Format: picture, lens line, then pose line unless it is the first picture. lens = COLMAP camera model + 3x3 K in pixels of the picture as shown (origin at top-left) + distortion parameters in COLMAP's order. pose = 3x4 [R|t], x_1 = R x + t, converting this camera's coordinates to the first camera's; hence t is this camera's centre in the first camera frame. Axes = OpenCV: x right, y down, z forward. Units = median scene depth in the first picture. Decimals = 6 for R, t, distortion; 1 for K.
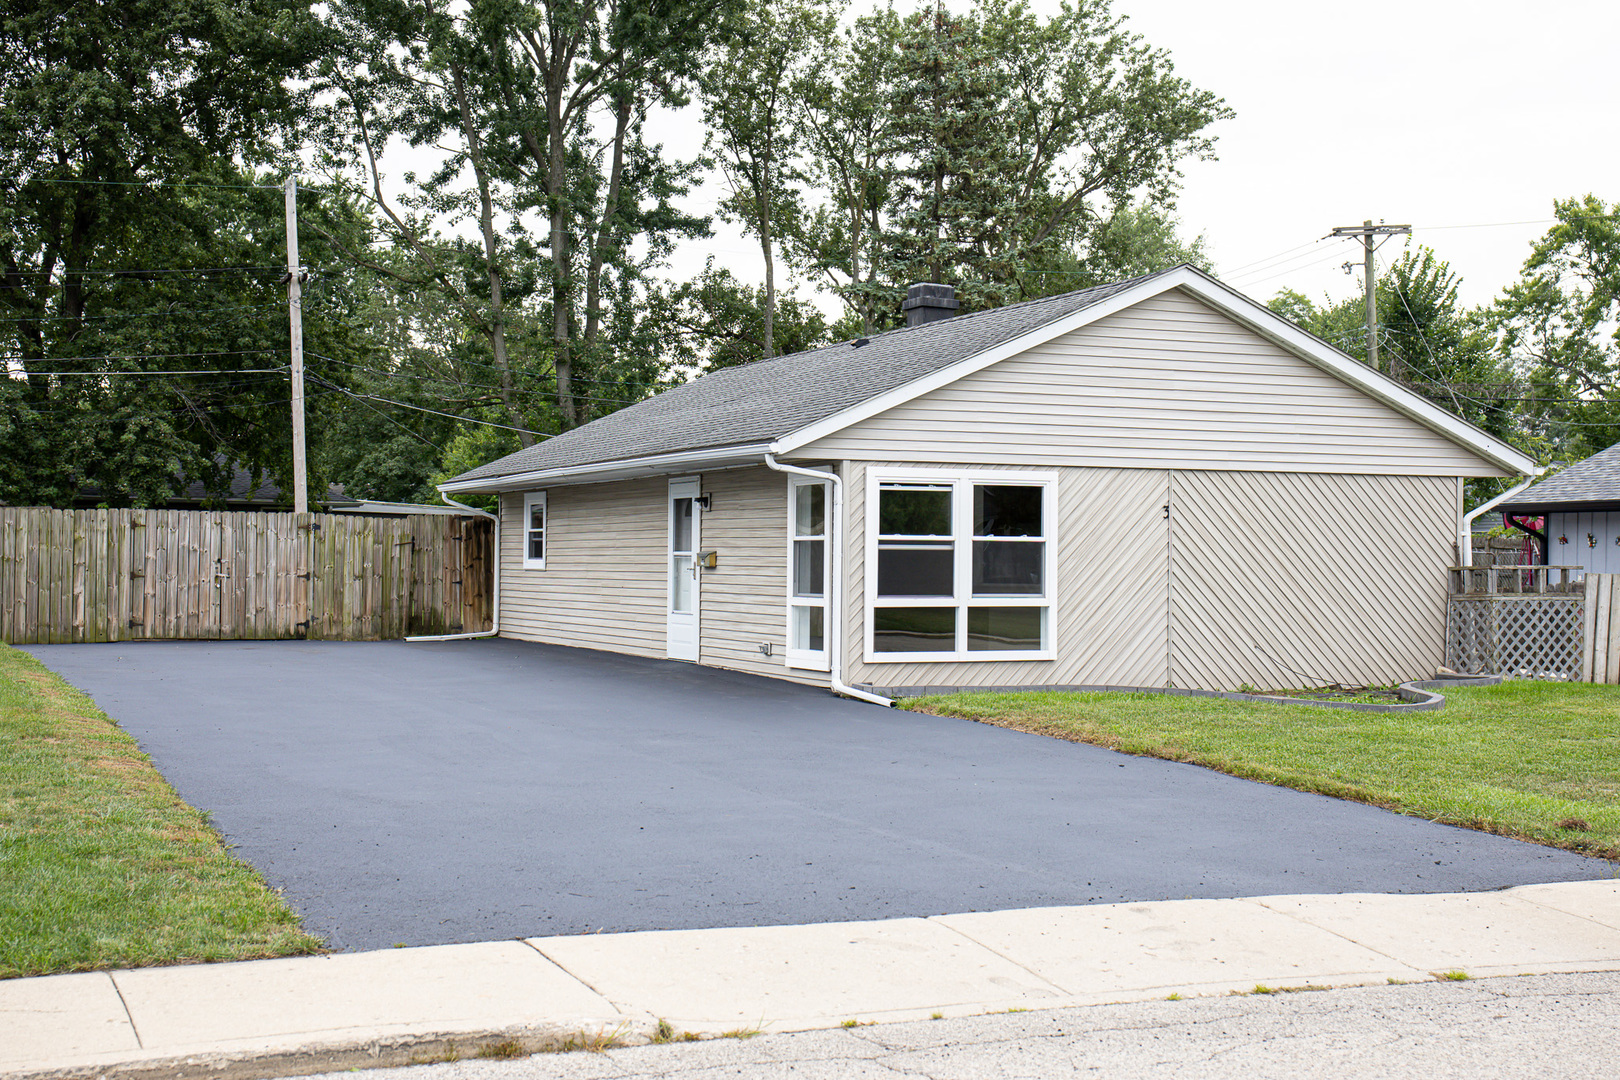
lens RADIAL K [[2042.6, 0, 813.8], [0, 2042.6, 557.5], [0, 0, 1]] dist [0.011051, 0.602276]
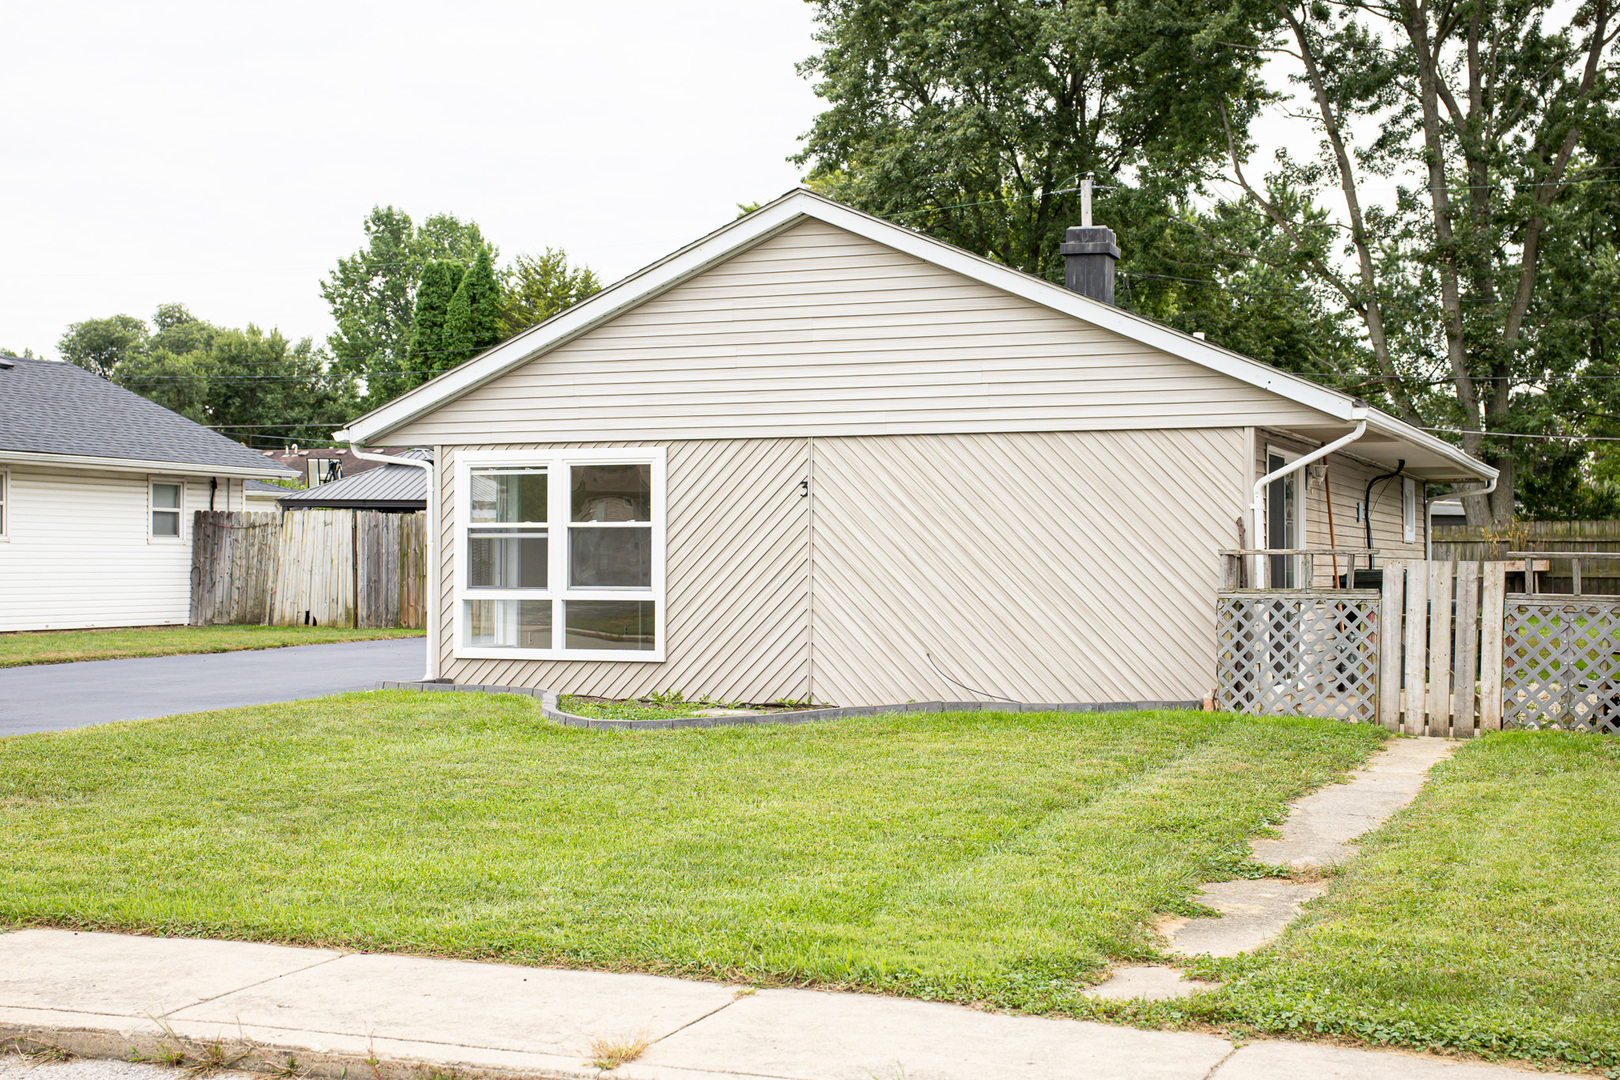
lens RADIAL K [[2135.1, 0, 810.0], [0, 2135.1, 540.0], [0, 0, 1]] dist [0.101784, -0.029073]
pose [[0.693086, -0.015170, -0.720696, 0.643551], [0.002234, 0.999819, -0.018897, 0.012009], [0.720852, 0.011488, 0.692994, 0.321710]]
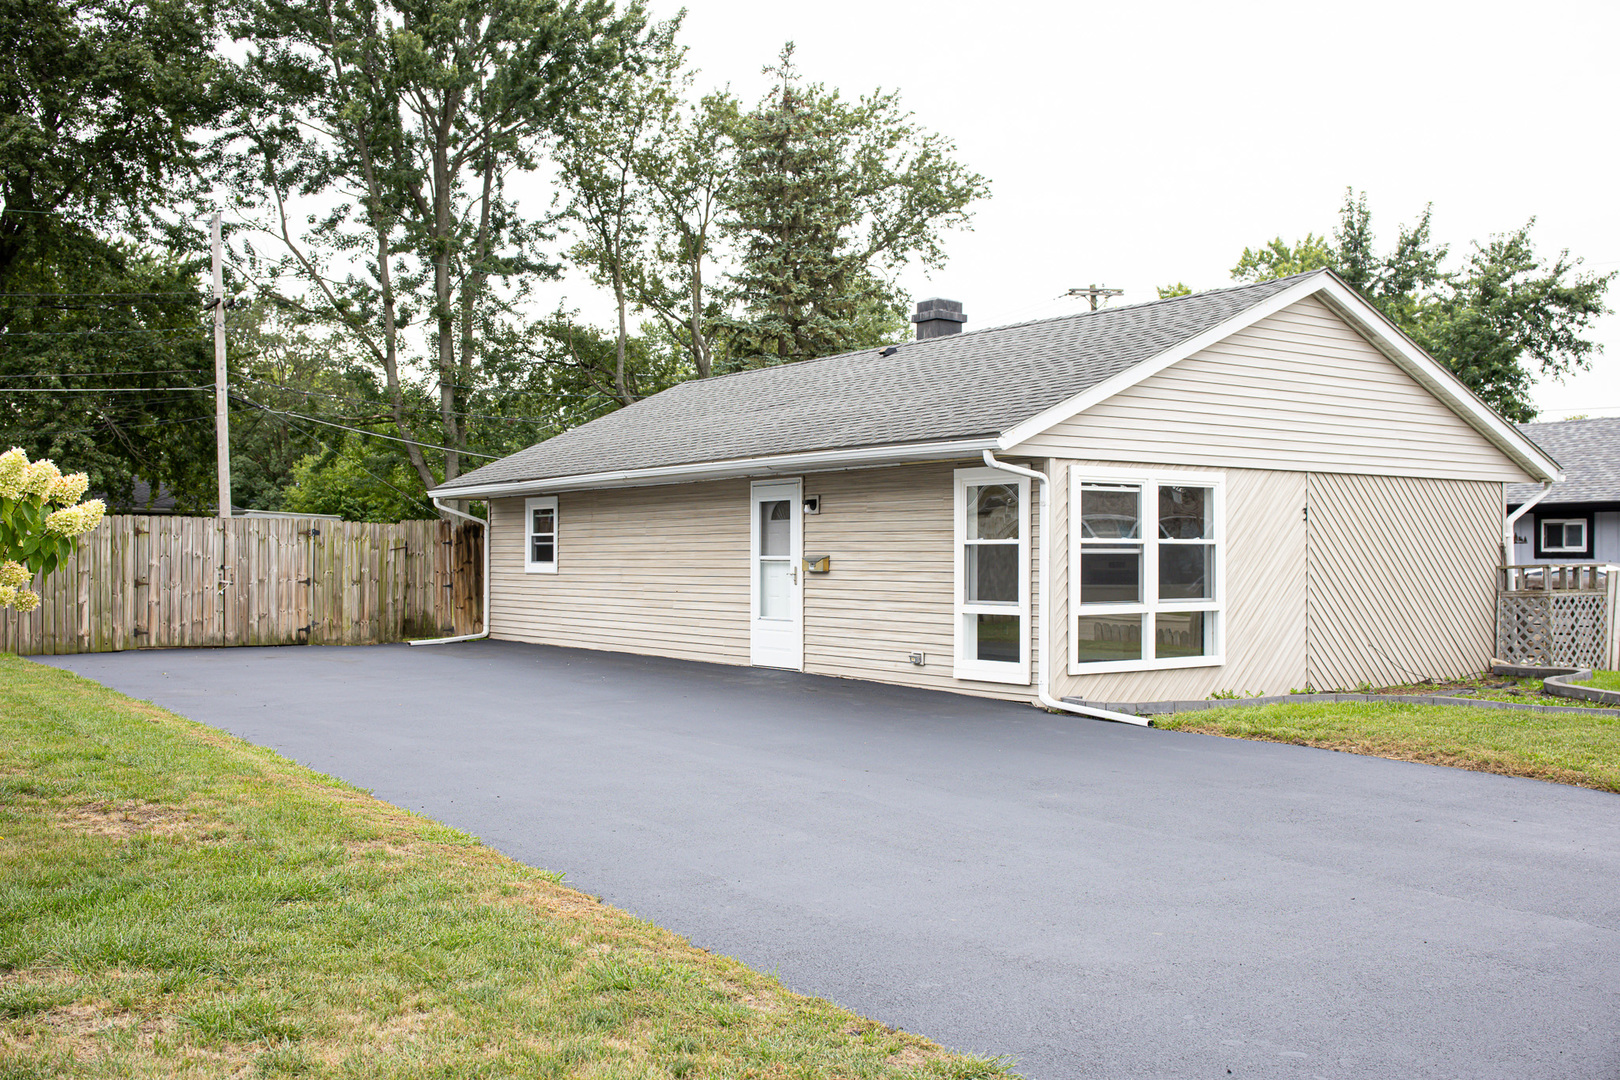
lens RADIAL K [[1541.4, 0, 810.0], [0, 1541.4, 562.6], [0, 0, 1]] dist [-0.132178, 0.242233]
pose [[0.980996, -0.008167, 0.193857, -0.170859], [0.006936, 0.999951, 0.007027, -0.004339], [-0.193904, -0.005549, 0.981005, 0.250258]]
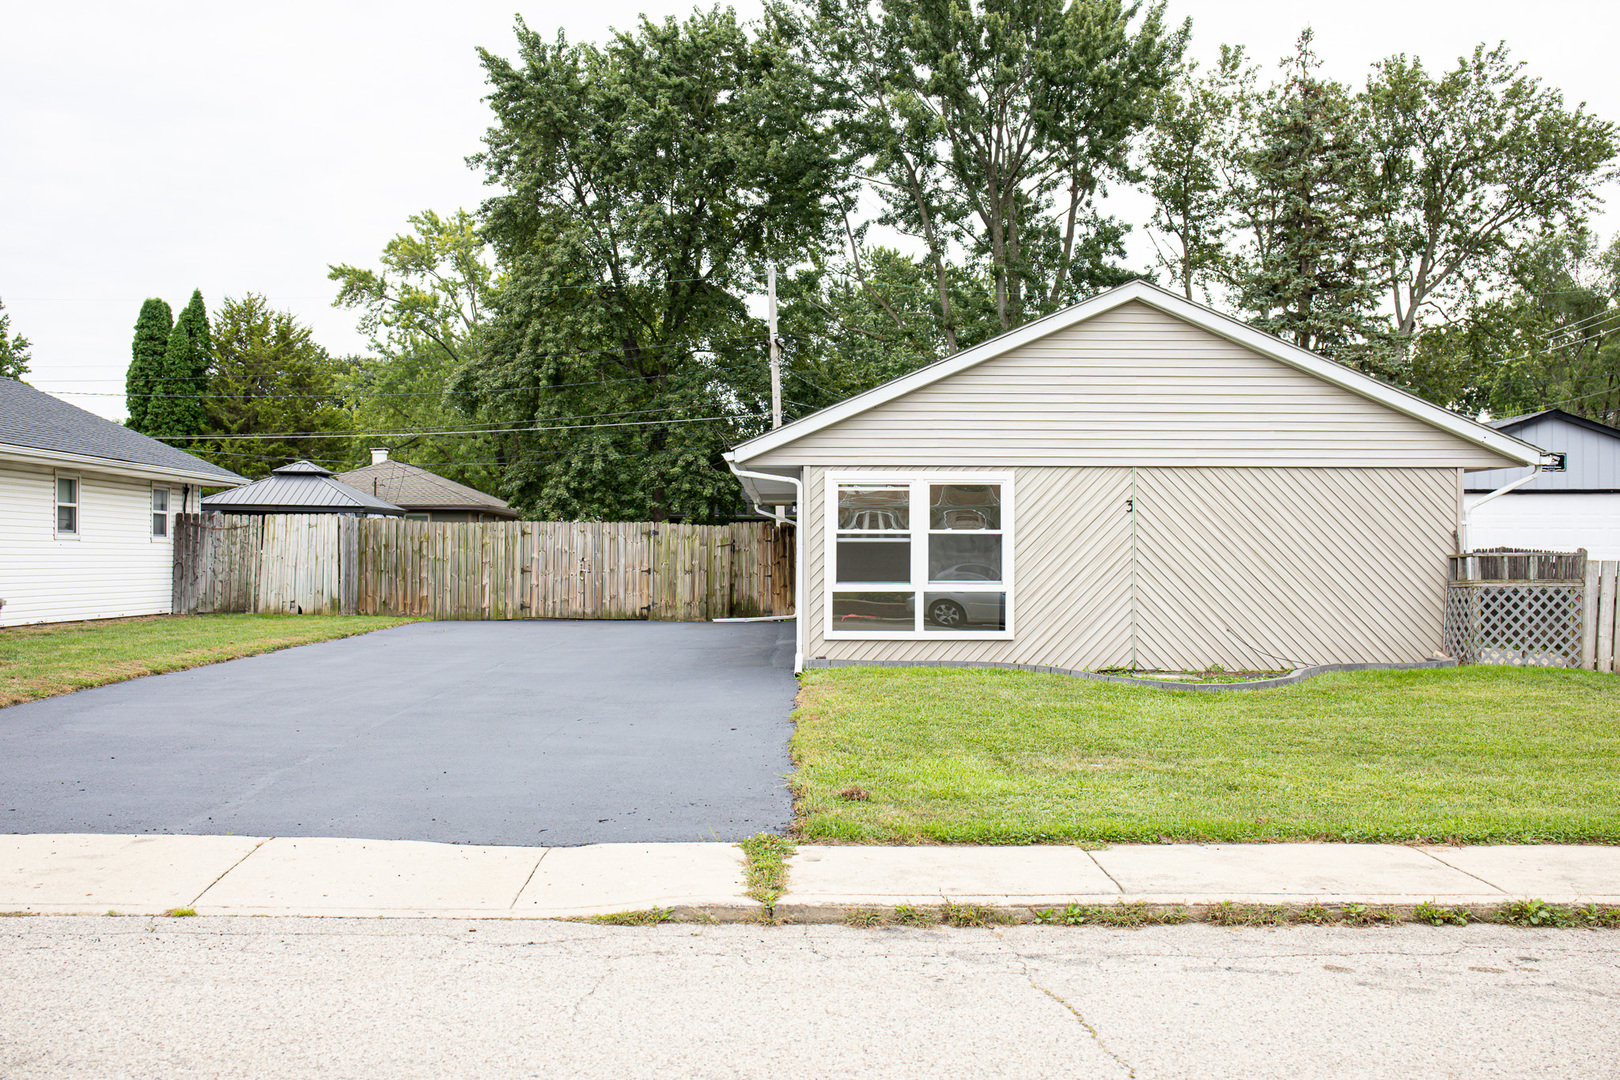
lens RADIAL K [[1631.5, 0, 811.2], [0, 1631.5, 561.5], [0, 0, 1]] dist [-0.103831, 0.262060]
pose [[0.917973, -0.006078, -0.396596, 0.290236], [0.005669, 0.999982, -0.002205, 0.006757], [0.396602, -0.000224, 0.917991, 0.108139]]
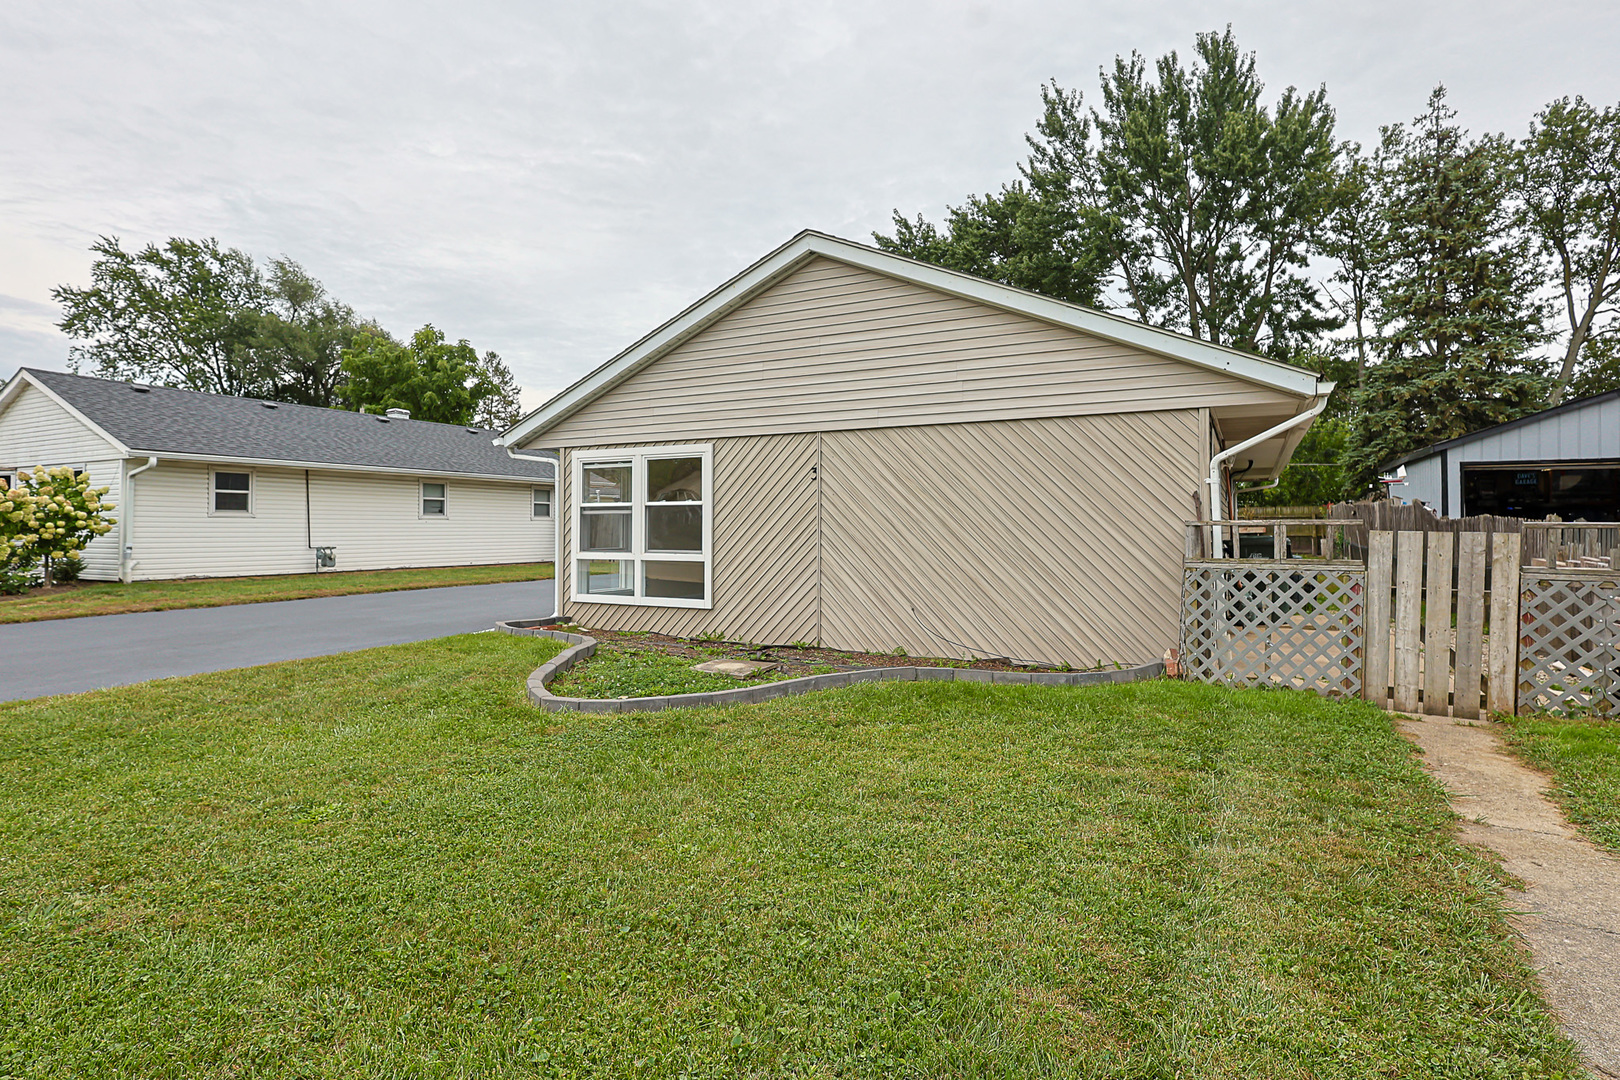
lens RADIAL K [[818.3, 0, 827.5], [0, 818.3, 522.8], [0, 0, 1]] dist [-0.000754, -0.000070]
pose [[0.625091, -0.014735, -0.780413, 0.401776], [0.002492, 0.999854, -0.016882, 0.007814], [0.780548, 0.008608, 0.625037, 0.600647]]
